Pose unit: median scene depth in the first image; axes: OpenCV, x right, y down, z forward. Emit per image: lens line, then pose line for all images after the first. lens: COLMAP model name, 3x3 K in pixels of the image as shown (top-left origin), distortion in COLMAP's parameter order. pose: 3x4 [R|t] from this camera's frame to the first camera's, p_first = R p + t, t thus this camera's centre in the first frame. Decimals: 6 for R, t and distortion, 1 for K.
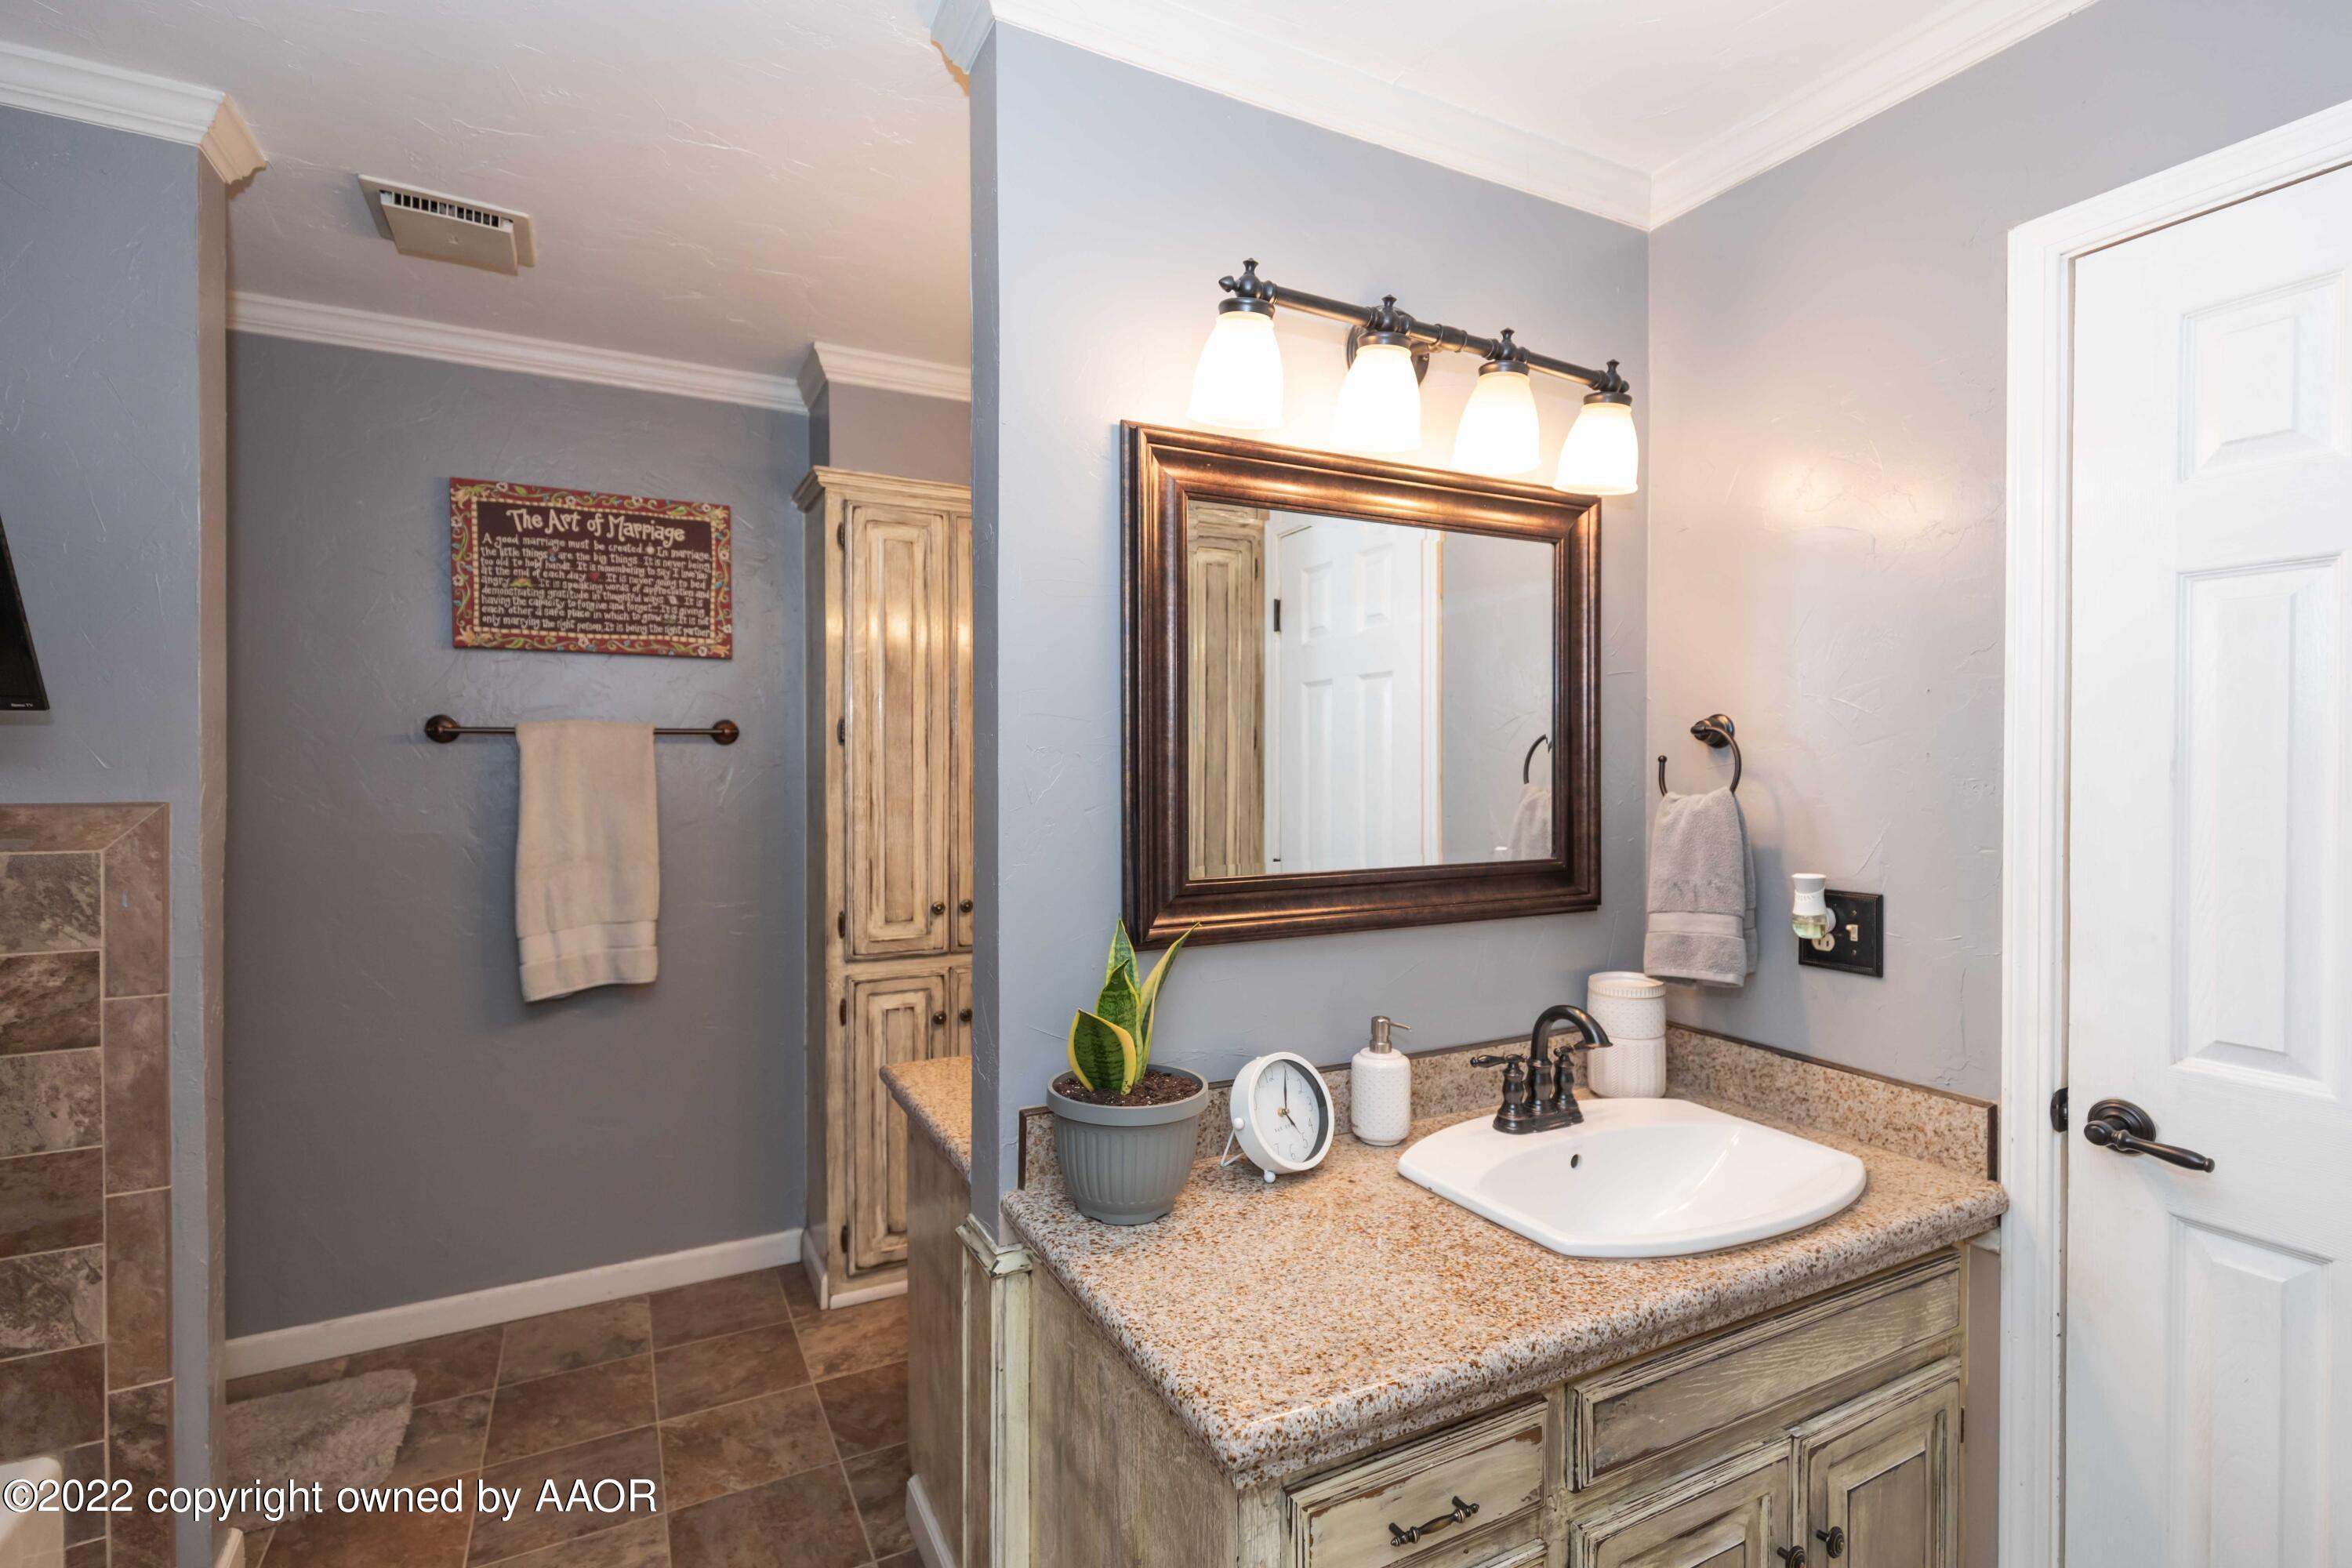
lens RADIAL K [[1099.7, 0, 1246.0], [0, 1099.7, 770.1], [0, 0, 1]] dist [0.010188, -0.001073]
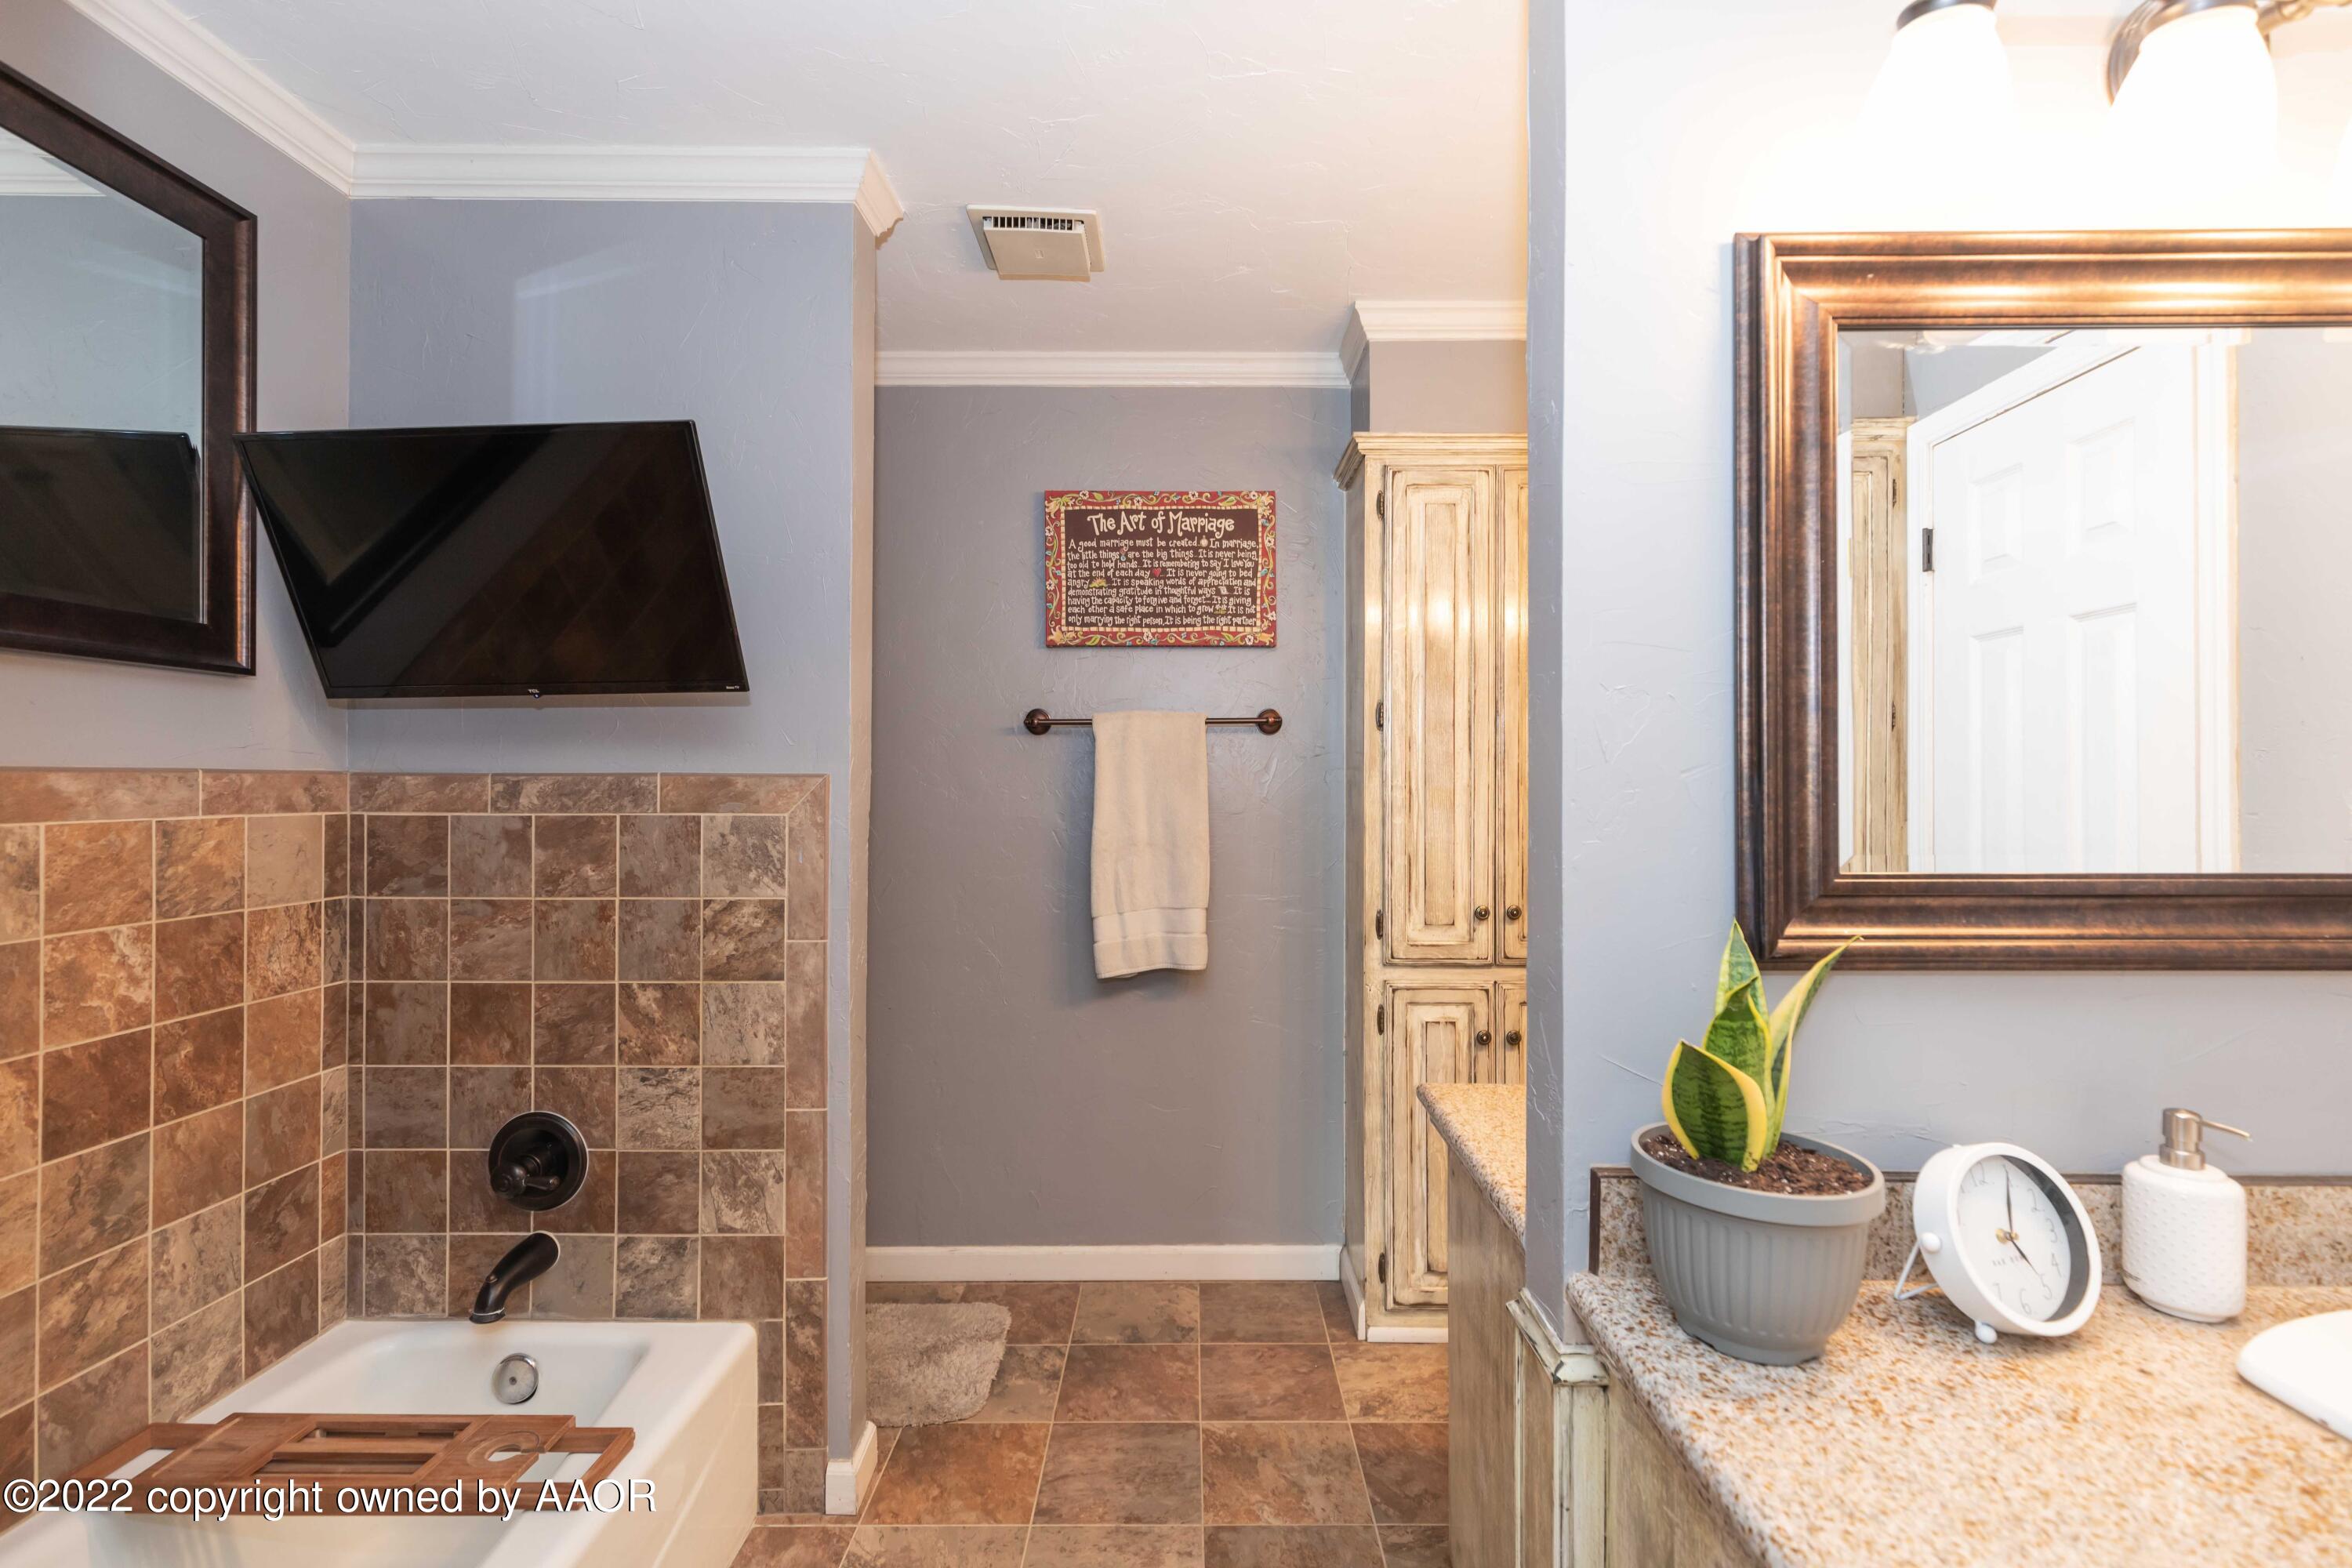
lens RADIAL K [[1099.7, 0, 1246.0], [0, 1099.7, 770.1], [0, 0, 1]] dist [0.010188, -0.001073]
pose [[0.886017, -0.004104, -0.463635, -0.043278], [-0.007363, 0.999710, -0.022918, 0.037817], [0.463595, 0.023720, 0.885730, 0.145914]]
